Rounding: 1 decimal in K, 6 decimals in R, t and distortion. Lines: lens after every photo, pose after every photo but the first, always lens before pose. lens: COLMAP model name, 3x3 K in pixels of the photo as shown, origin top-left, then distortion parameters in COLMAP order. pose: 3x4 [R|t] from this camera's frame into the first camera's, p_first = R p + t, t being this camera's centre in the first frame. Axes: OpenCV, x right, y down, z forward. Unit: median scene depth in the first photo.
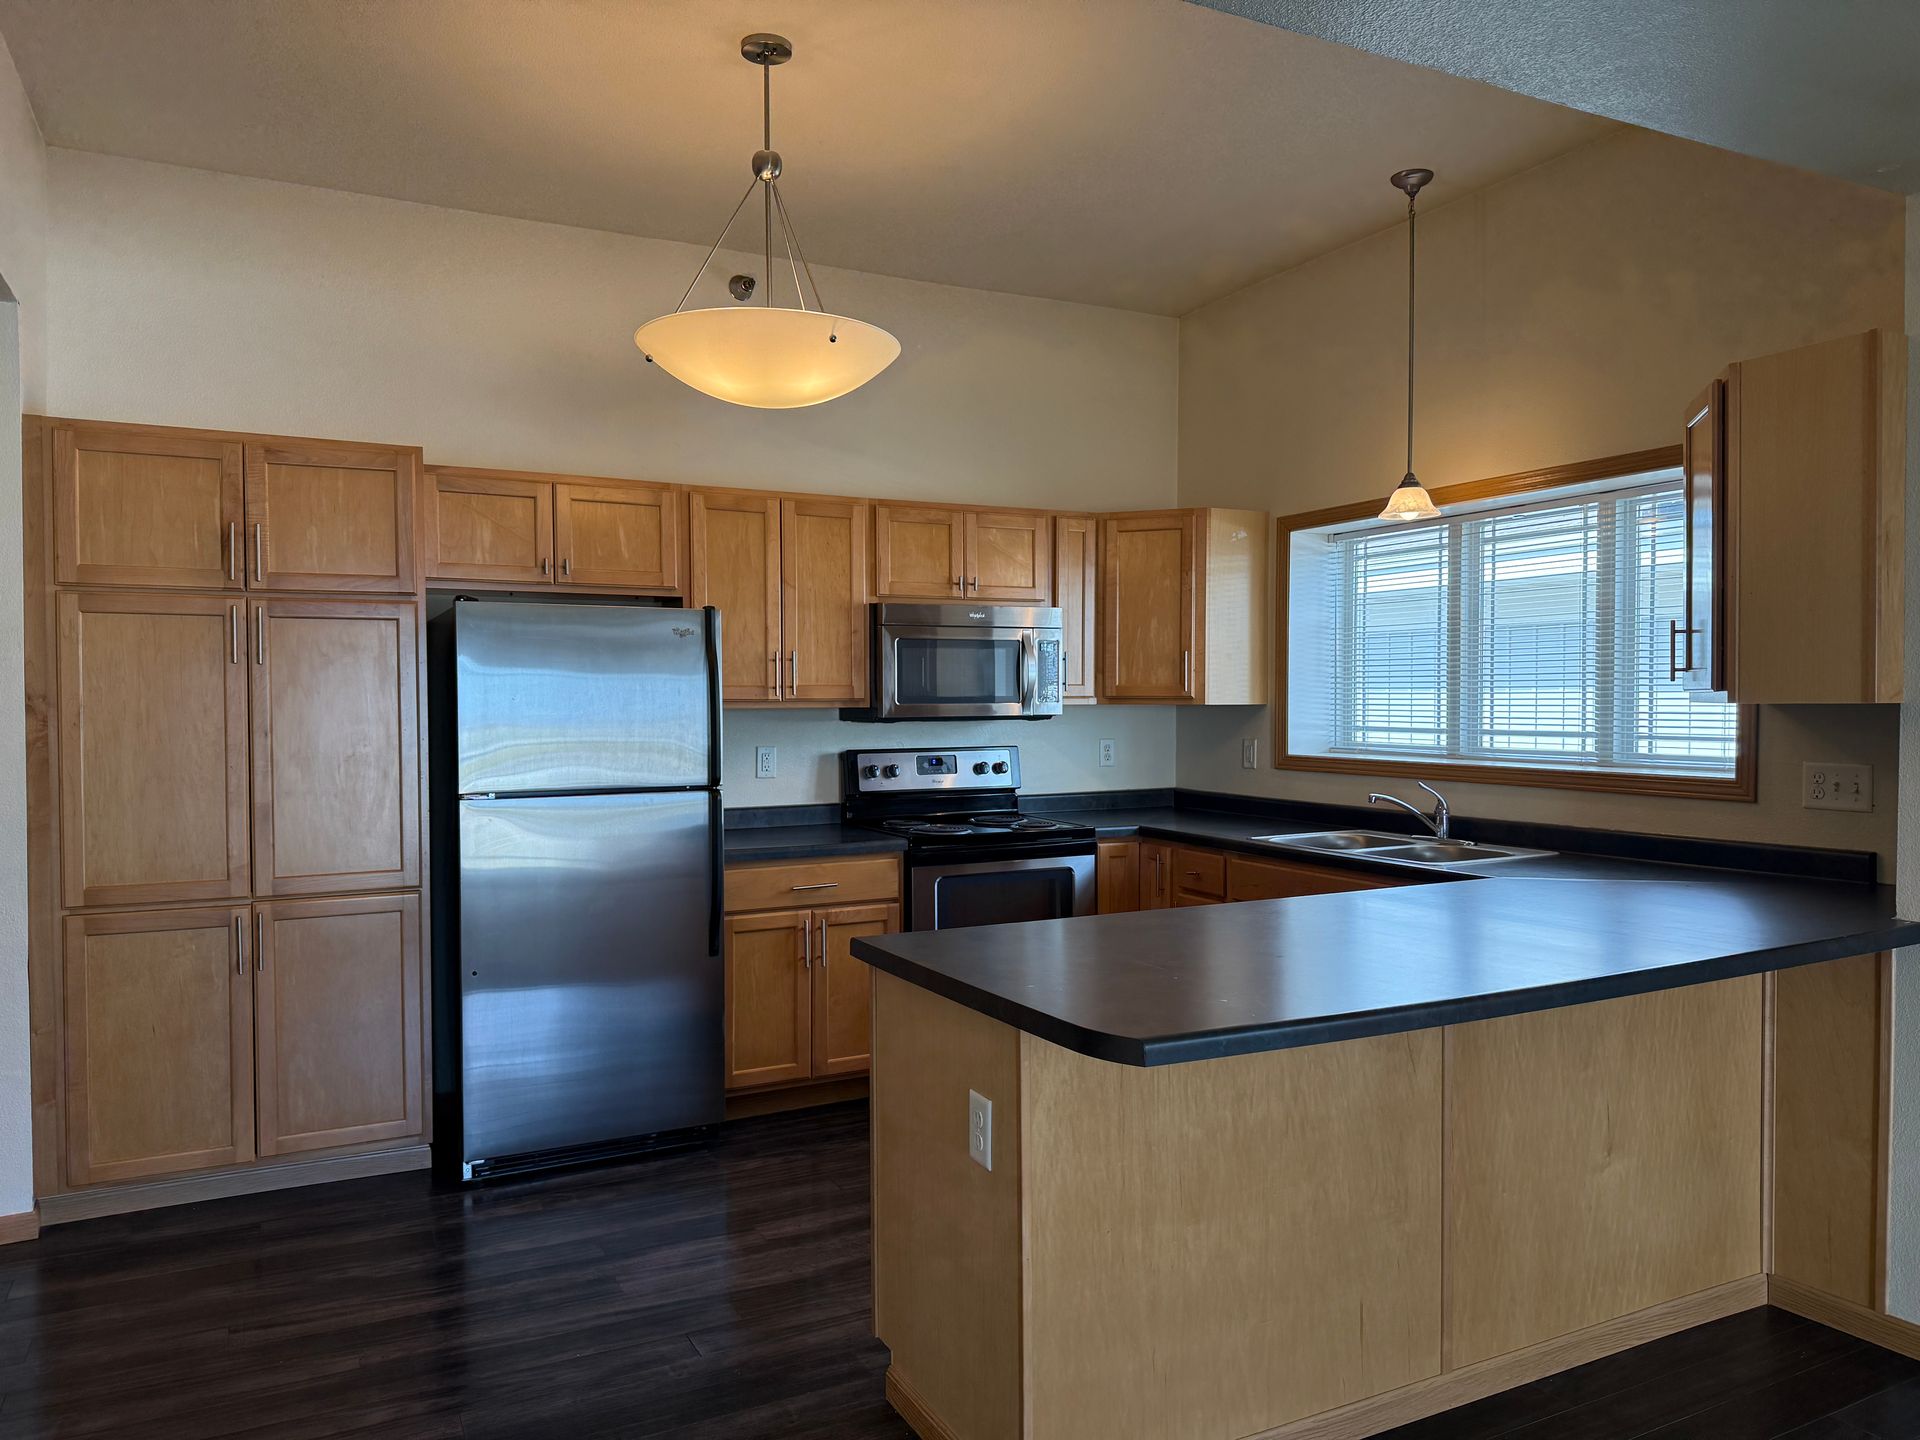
lens RADIAL K [[1322.3, 0, 955.9], [0, 1322.3, 718.9], [0, 0, 1]] dist [0.029126, -0.053373]
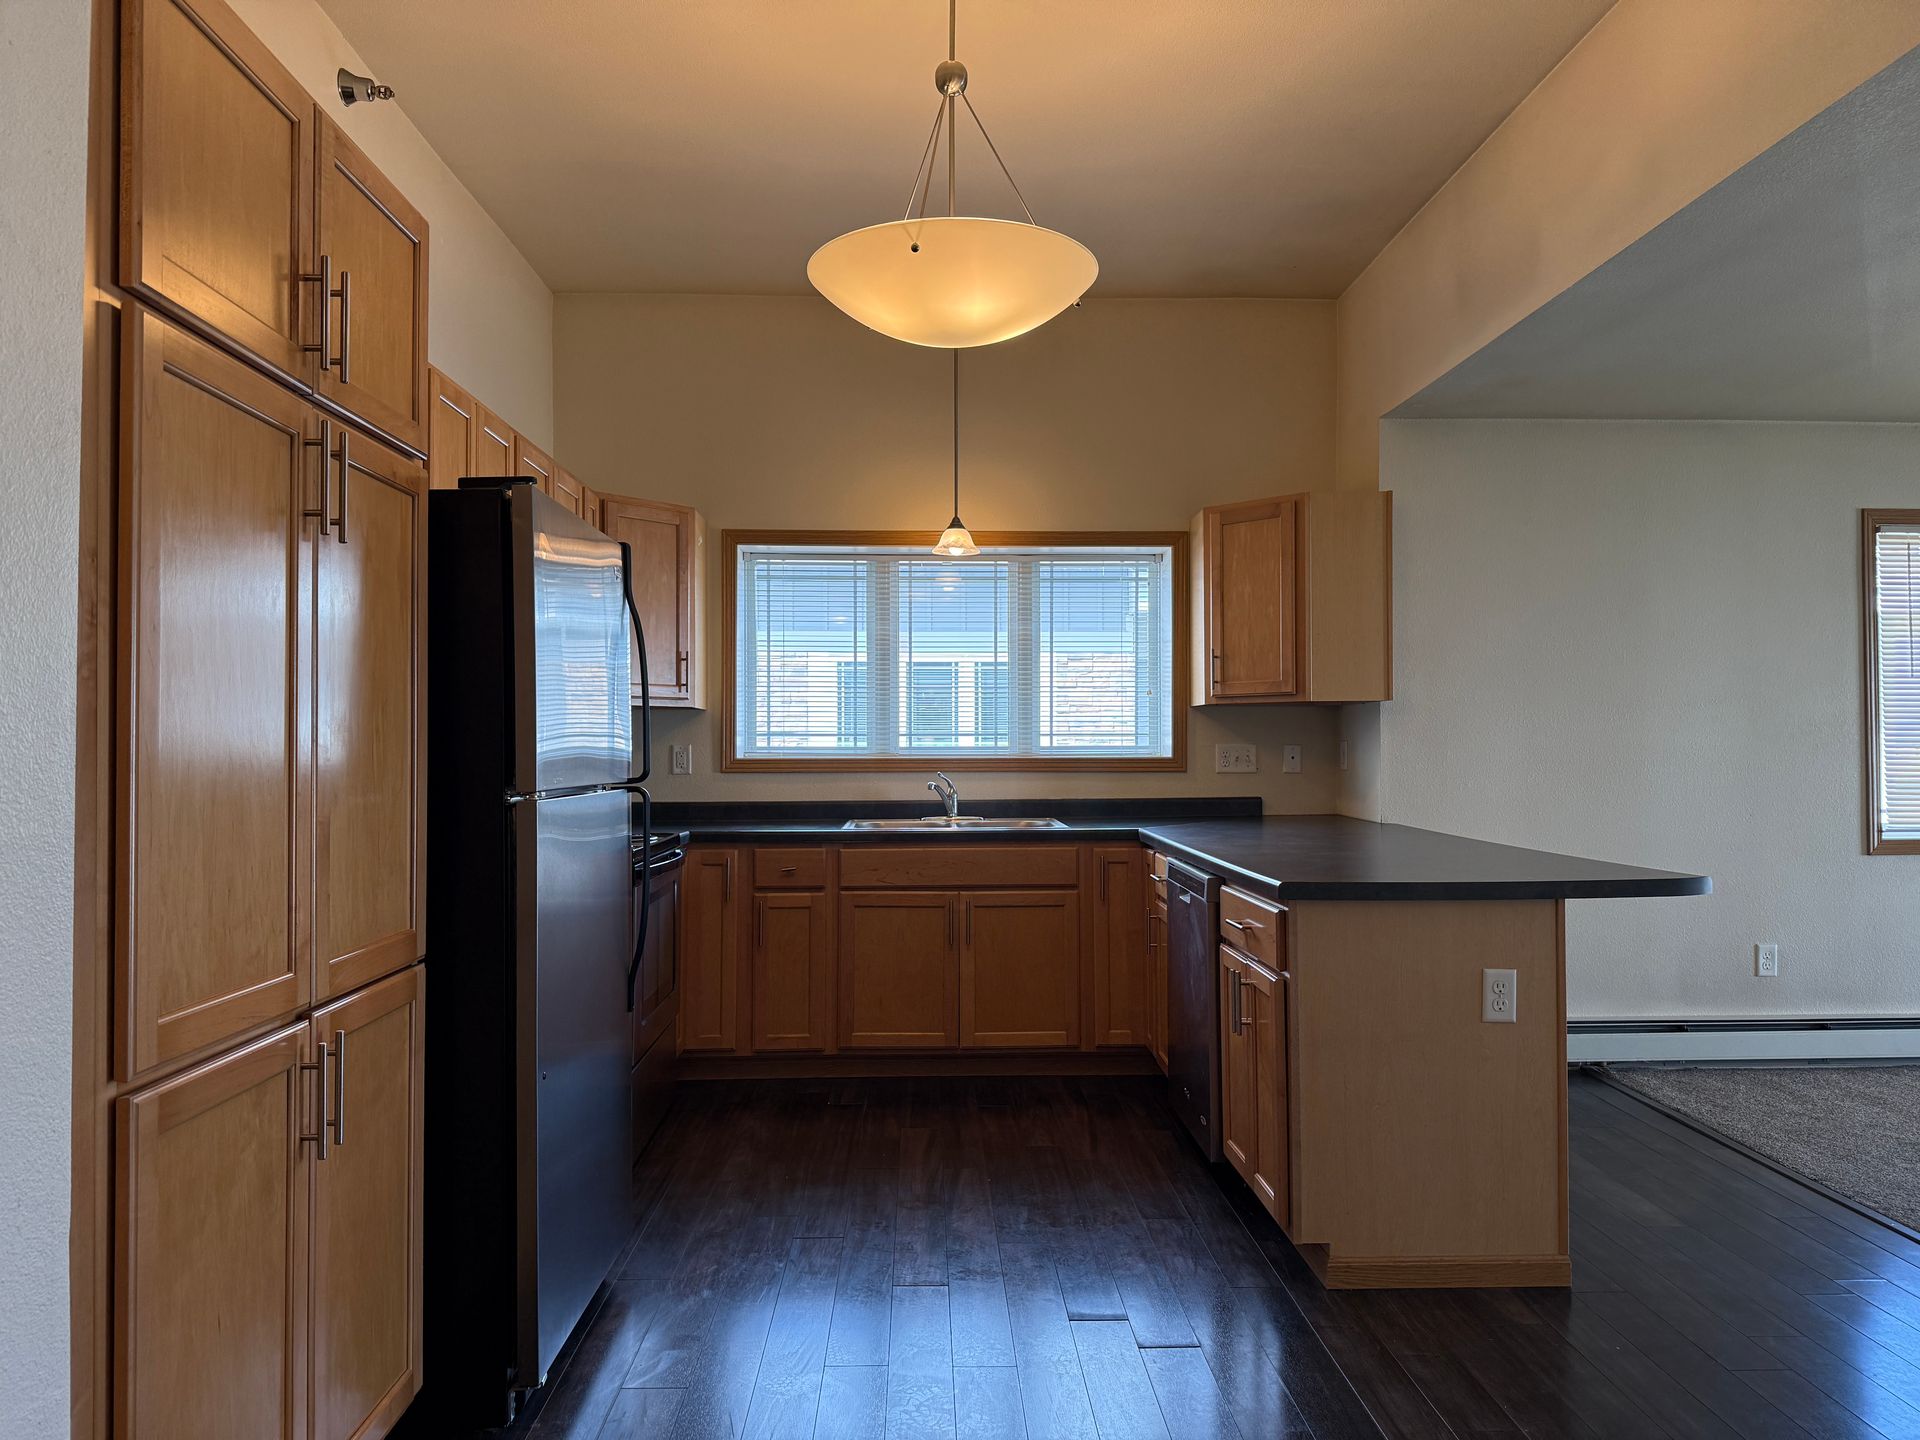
lens RADIAL K [[1322.3, 0, 941.4], [0, 1322.3, 731.6], [0, 0, 1]] dist [0.029126, -0.053373]
pose [[0.395325, 0.020766, 0.918307, -0.675756], [0.016764, 0.999415, -0.029818, 0.041941], [-0.918388, 0.027182, 0.394745, 0.465972]]
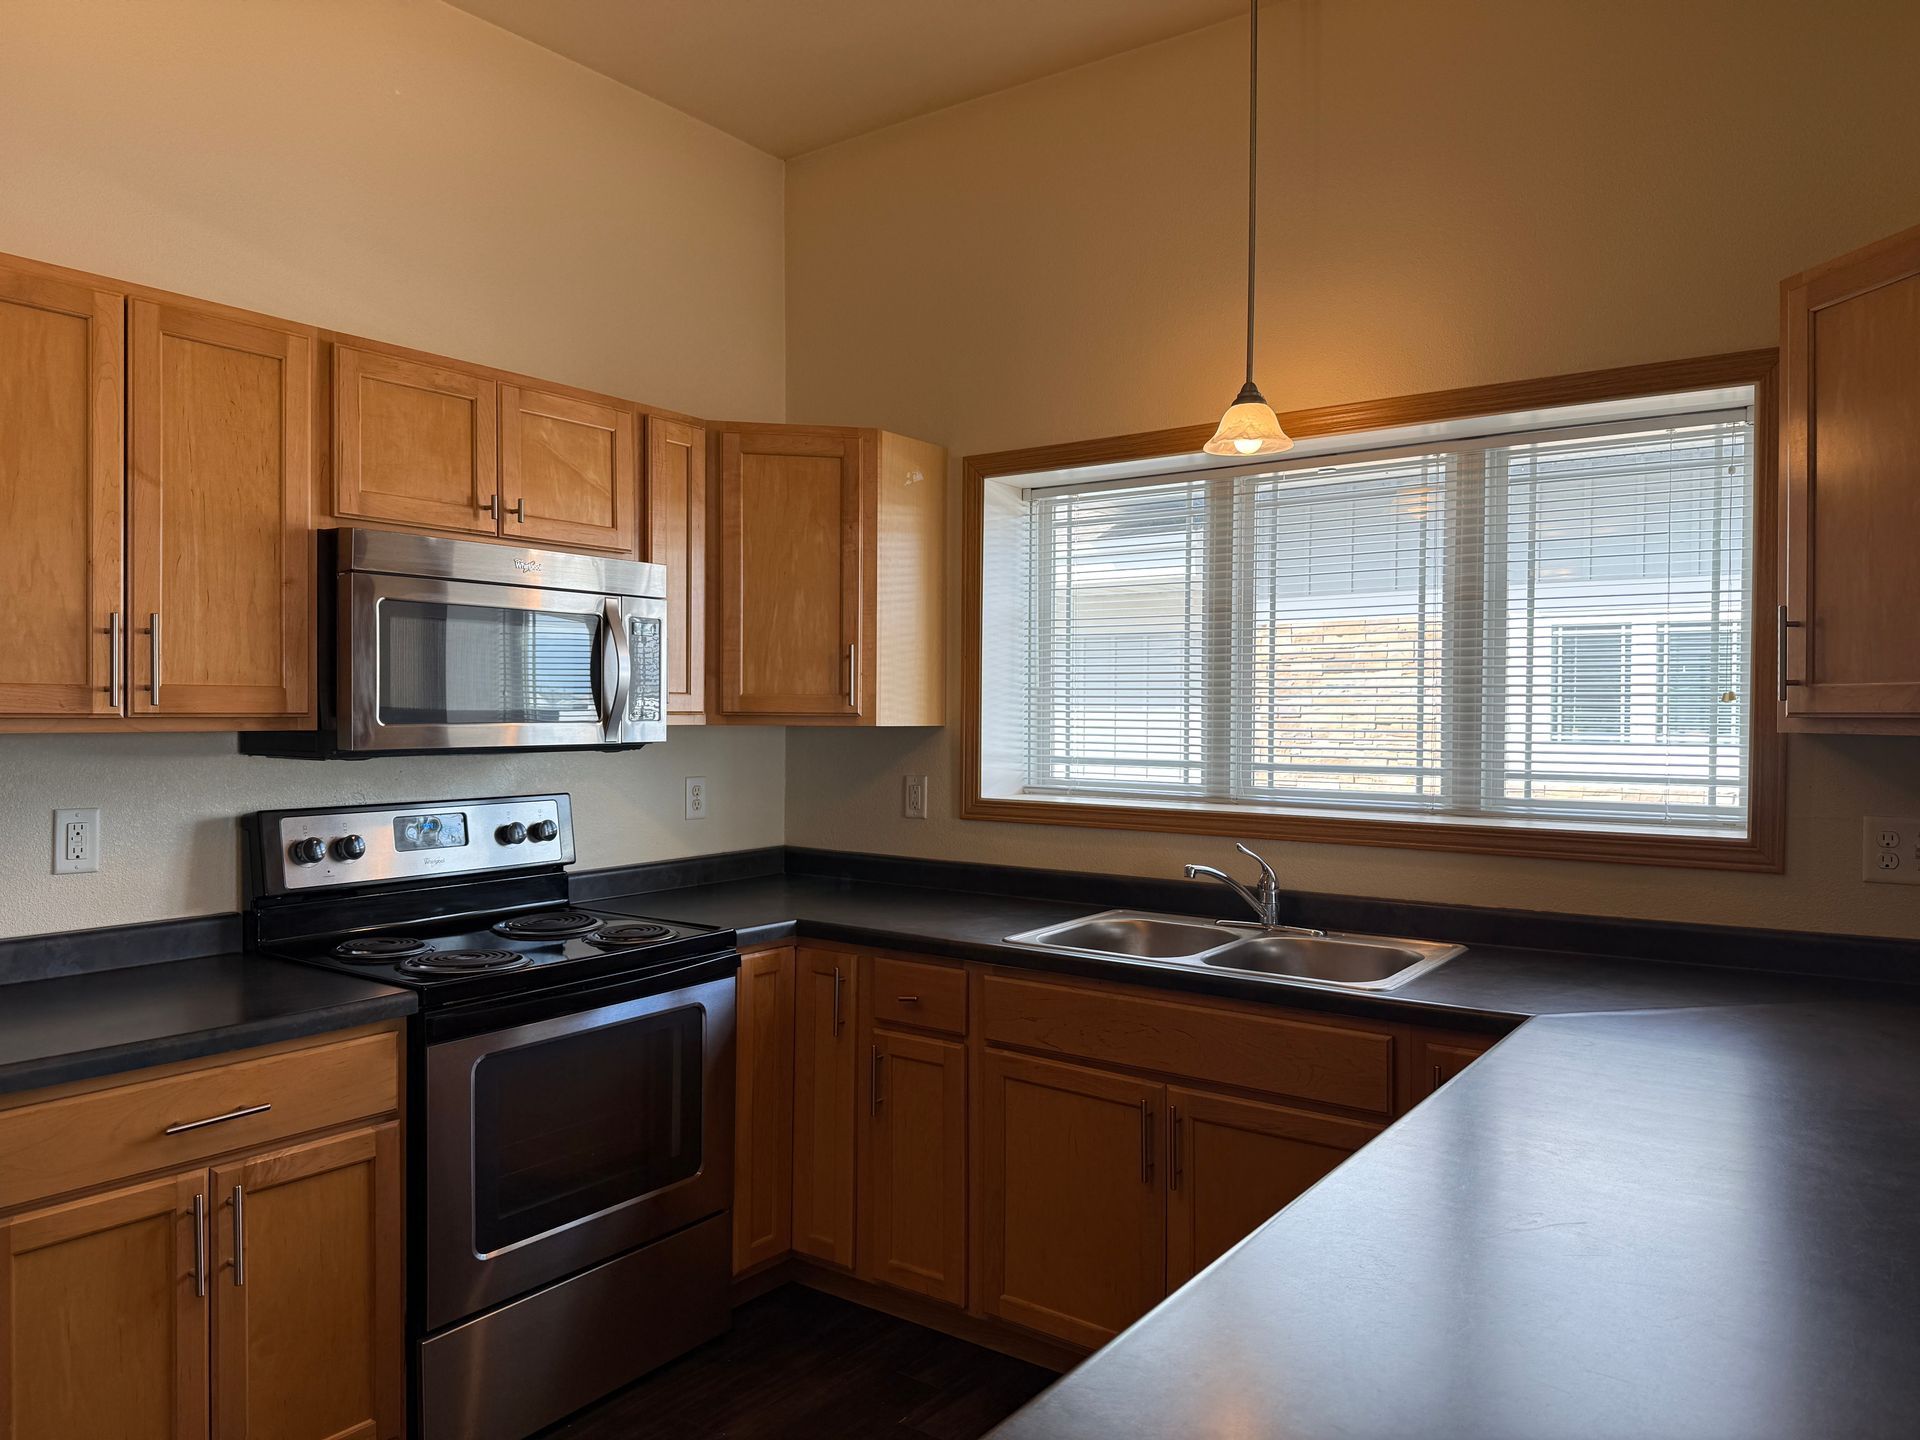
lens RADIAL K [[1322.3, 0, 968.6], [0, 1322.3, 724.2], [0, 0, 1]] dist [0.029126, -0.053373]
pose [[0.882492, 0.004538, 0.470306, -0.083693], [-0.001338, 0.999974, -0.007138, -0.007580], [-0.470326, 0.005670, 0.882474, 0.414898]]
